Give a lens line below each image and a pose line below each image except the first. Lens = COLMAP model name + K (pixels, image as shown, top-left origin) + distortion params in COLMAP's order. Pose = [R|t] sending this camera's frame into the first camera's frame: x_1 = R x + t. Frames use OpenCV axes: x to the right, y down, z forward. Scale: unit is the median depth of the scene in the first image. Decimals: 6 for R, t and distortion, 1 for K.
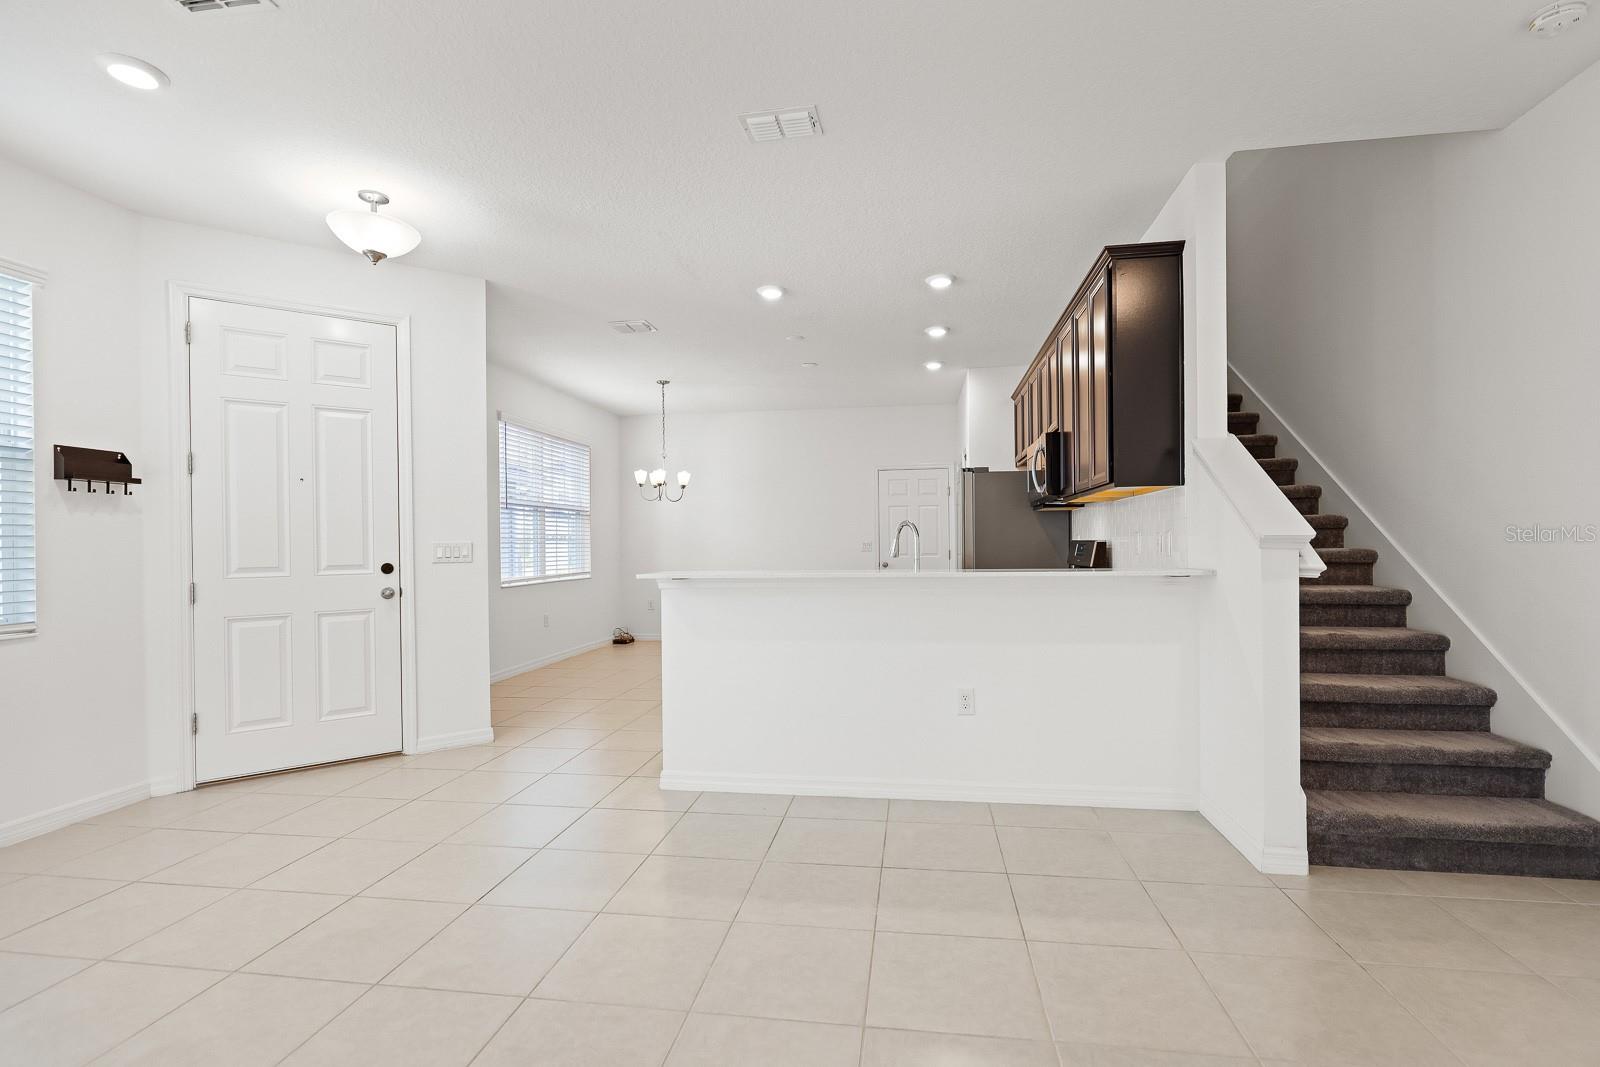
lens RADIAL K [[727.2, 0, 801.3], [0, 727.2, 543.7], [0, 0, 1]] dist [0.000662, -0.000136]
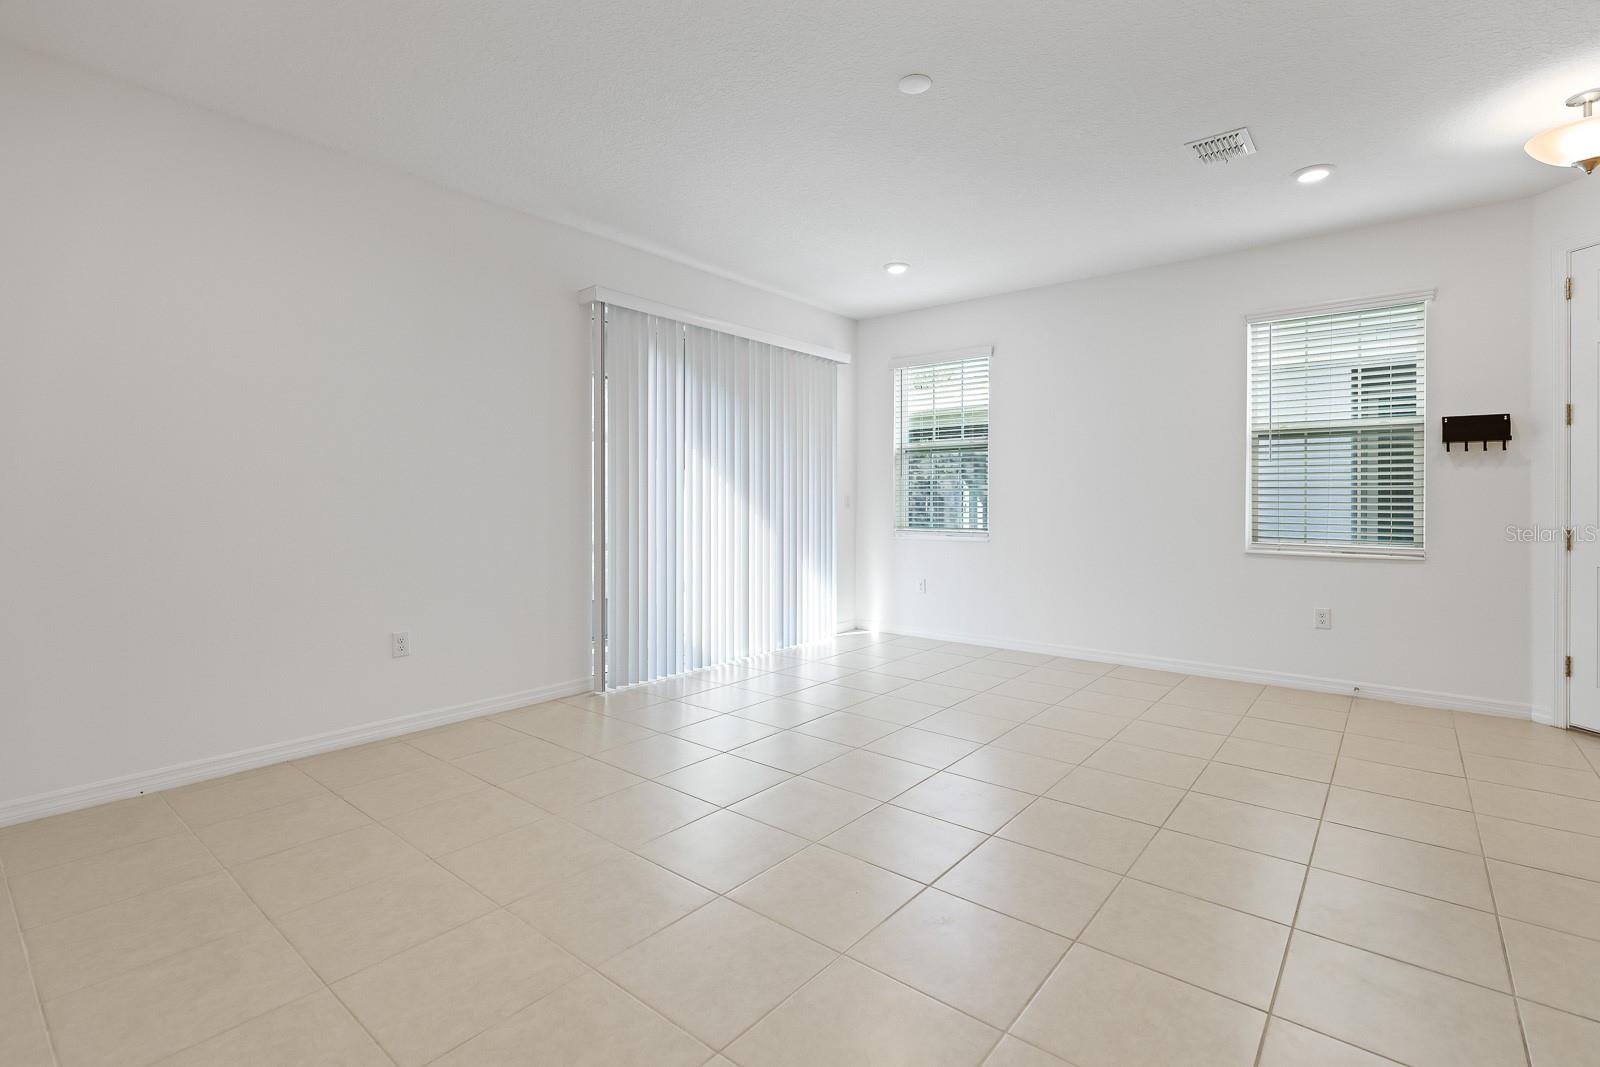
lens RADIAL K [[726.4, 0, 801.8], [0, 726.4, 502.8], [0, 0, 1]] dist [-0.000712, -0.000242]
pose [[-0.499962, 0.011587, -0.865970, 0.624743], [0.004163, 0.999931, 0.010976, -0.000636], [0.866037, 0.001883, -0.499976, 0.595498]]
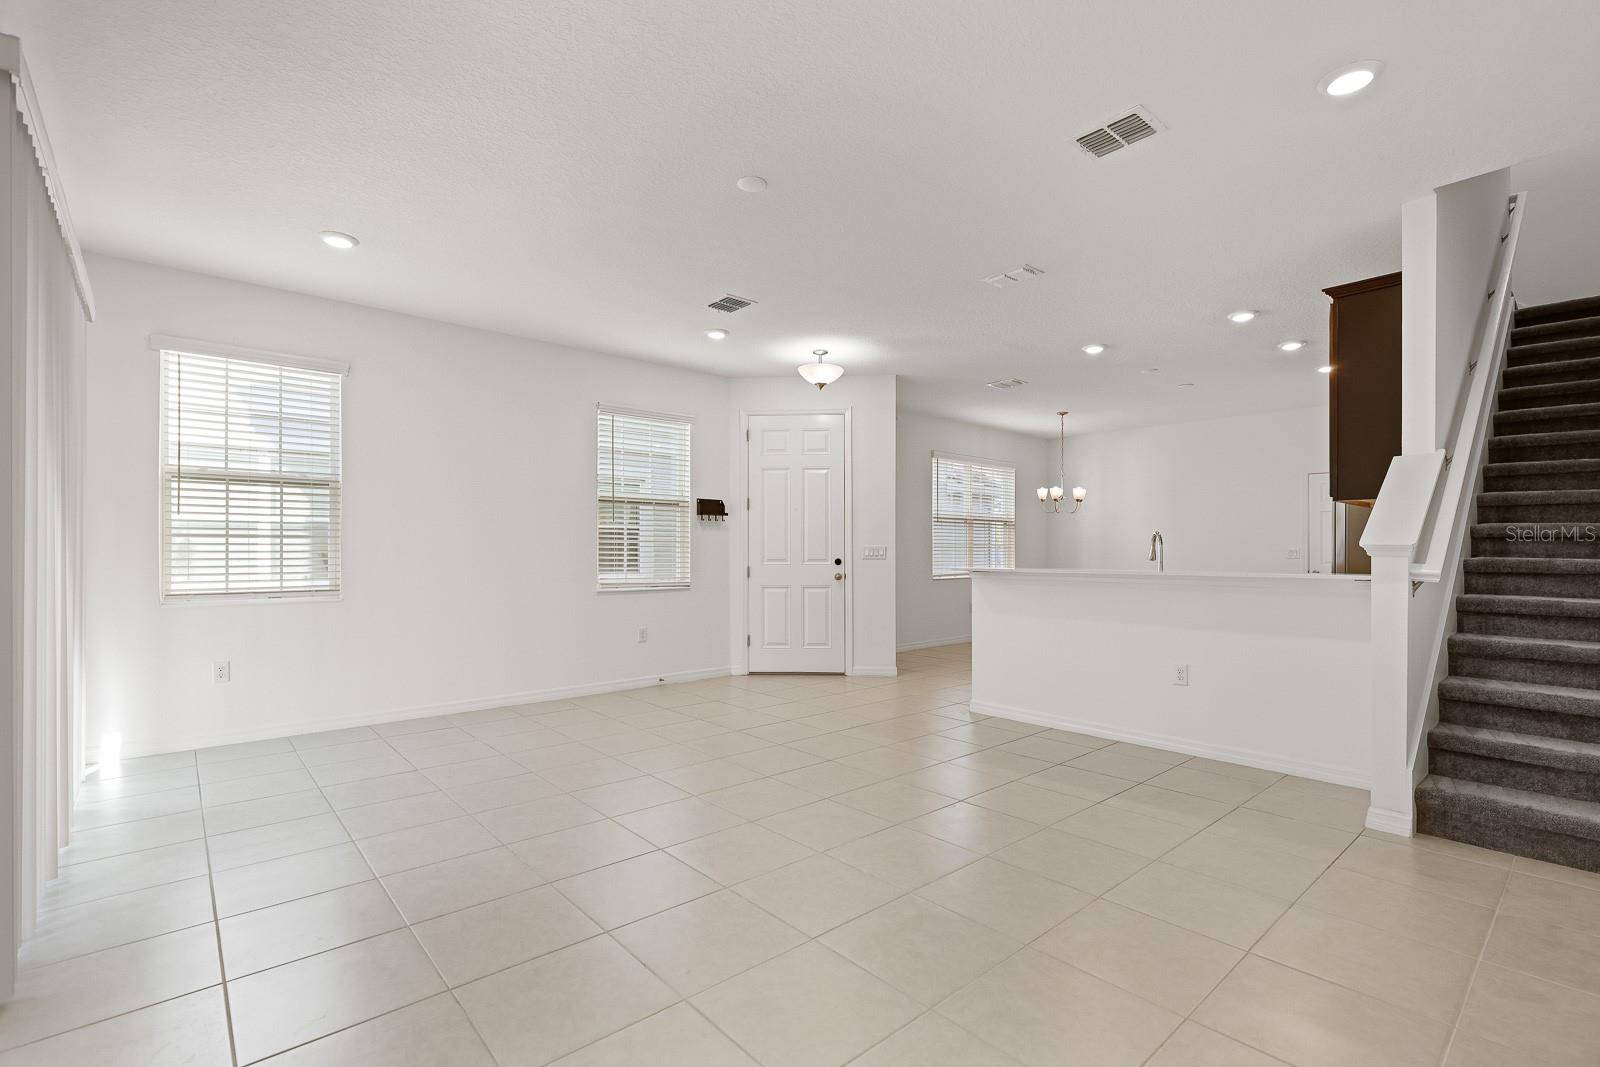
lens RADIAL K [[716.1, 0, 801.4], [0, 716.1, 553.5], [0, 0, 1]] dist [-0.001267, -0.000345]
pose [[0.767365, 0.013562, -0.641068, 0.489098], [-0.008862, 0.999905, 0.010546, -0.001400], [0.641150, -0.002411, 0.767412, -0.362790]]
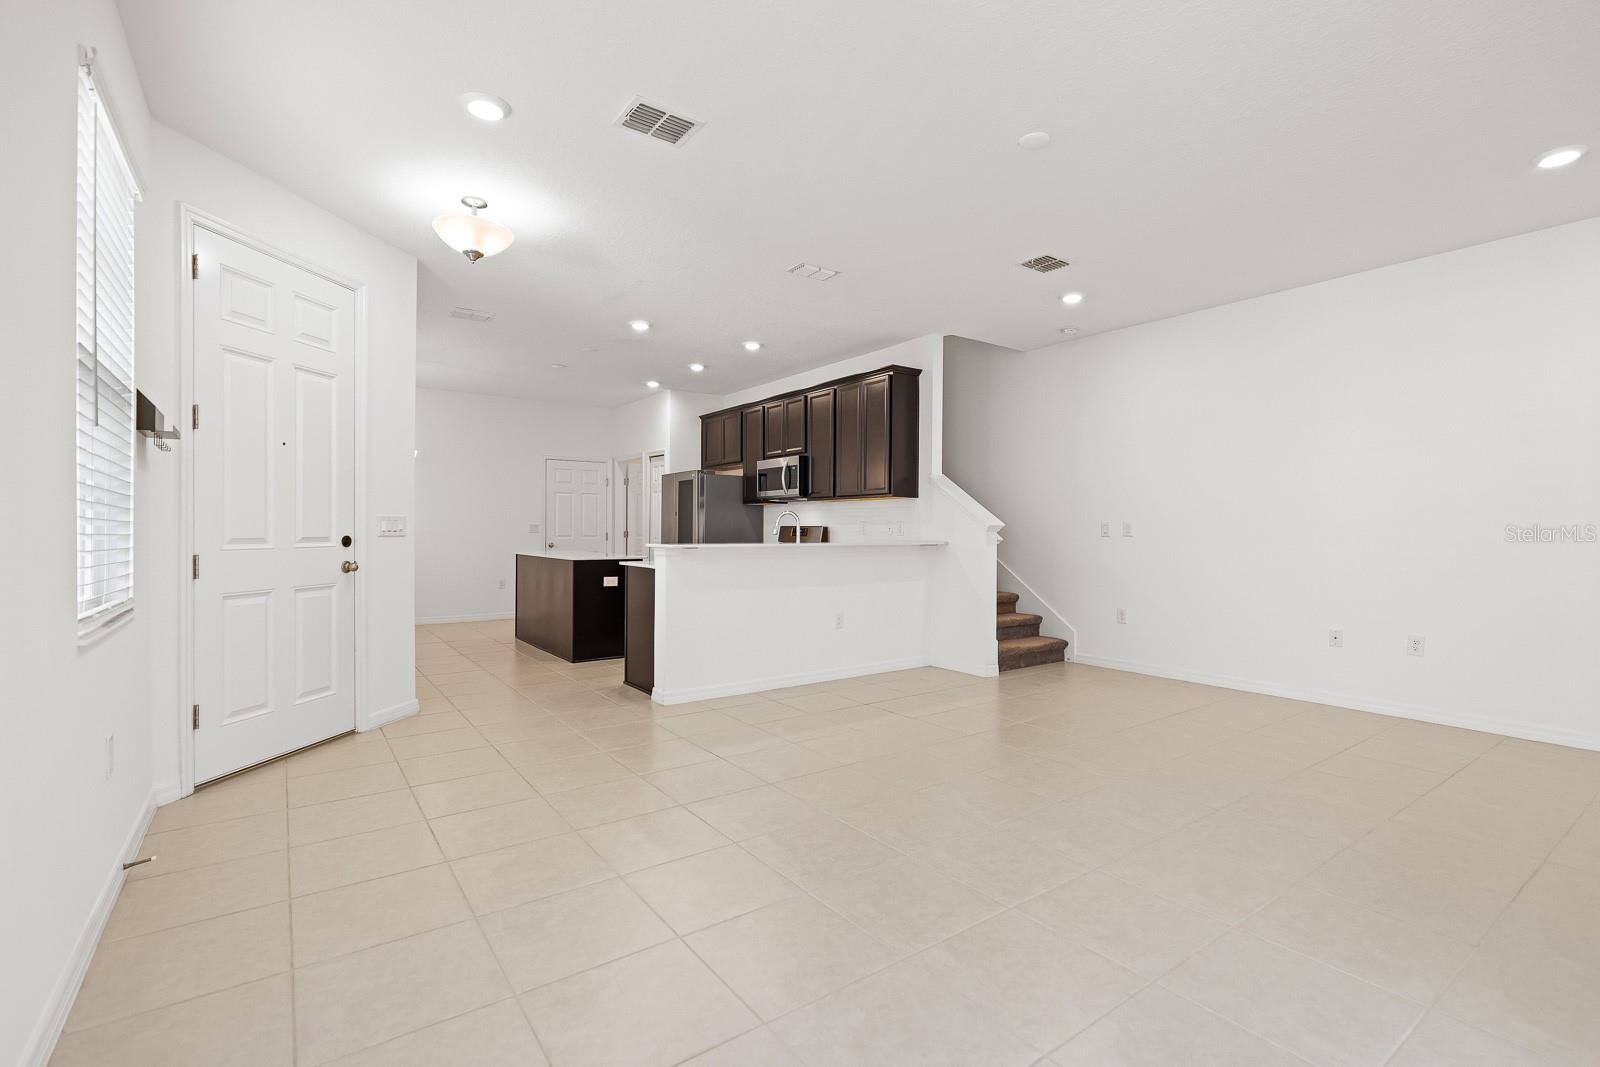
lens RADIAL K [[732.8, 0, 800.0], [0, 732.8, 533.5], [0, 0, 1]] dist [0.000094, -0.000161]
pose [[0.710048, 0.012524, 0.704042, -0.978719], [-0.015241, 0.999881, -0.002416, 0.019896], [-0.703988, -0.009014, 0.710154, -0.134256]]
